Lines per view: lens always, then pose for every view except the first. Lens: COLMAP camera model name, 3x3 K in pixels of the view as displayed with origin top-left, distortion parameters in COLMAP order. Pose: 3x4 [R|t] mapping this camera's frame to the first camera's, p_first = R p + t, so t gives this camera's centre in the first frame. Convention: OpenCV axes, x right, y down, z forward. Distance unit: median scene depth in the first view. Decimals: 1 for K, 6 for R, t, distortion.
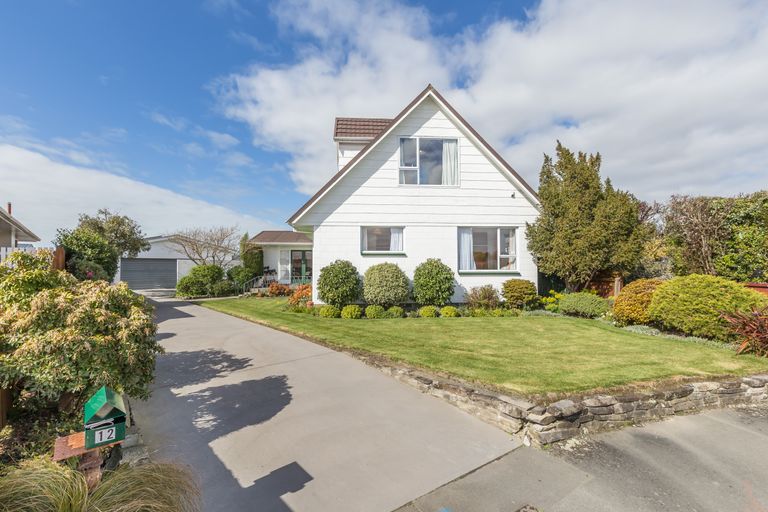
lens RADIAL K [[351.3, 0, 386.2], [0, 351.3, 272.8], [0, 0, 1]] dist [0.001121, 0.000068]
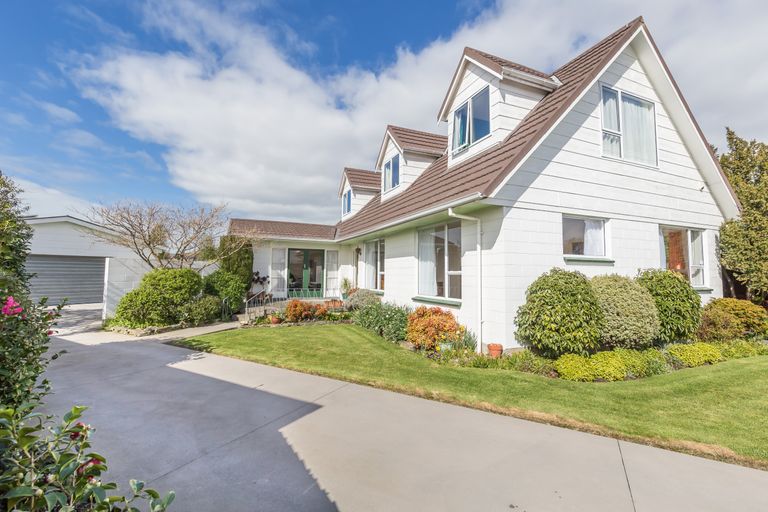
lens RADIAL K [[333.6, 0, 384.0], [0, 333.6, 256.0], [0, 0, 1]] dist [0.015506, -0.000347]
pose [[0.943172, 0.030018, 0.330947, -0.383918], [-0.009740, 0.997981, -0.062764, -0.013082], [-0.332163, 0.055974, 0.941560, 0.386693]]
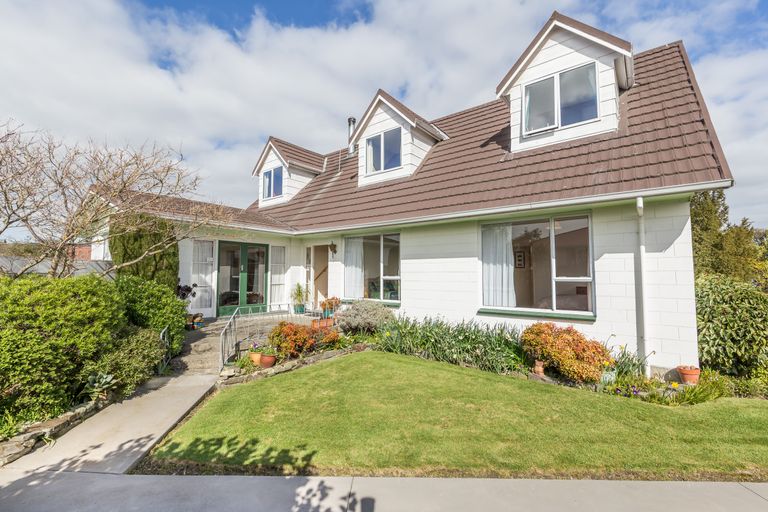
lens RADIAL K [[333.6, 0, 384.0], [0, 333.6, 256.0], [0, 0, 1]] dist [0.015506, -0.000347]
pose [[0.663918, 0.046049, 0.746386, -0.555219], [0.001892, 0.997996, -0.063255, -0.022182], [-0.747803, 0.043408, 0.662501, 0.686334]]
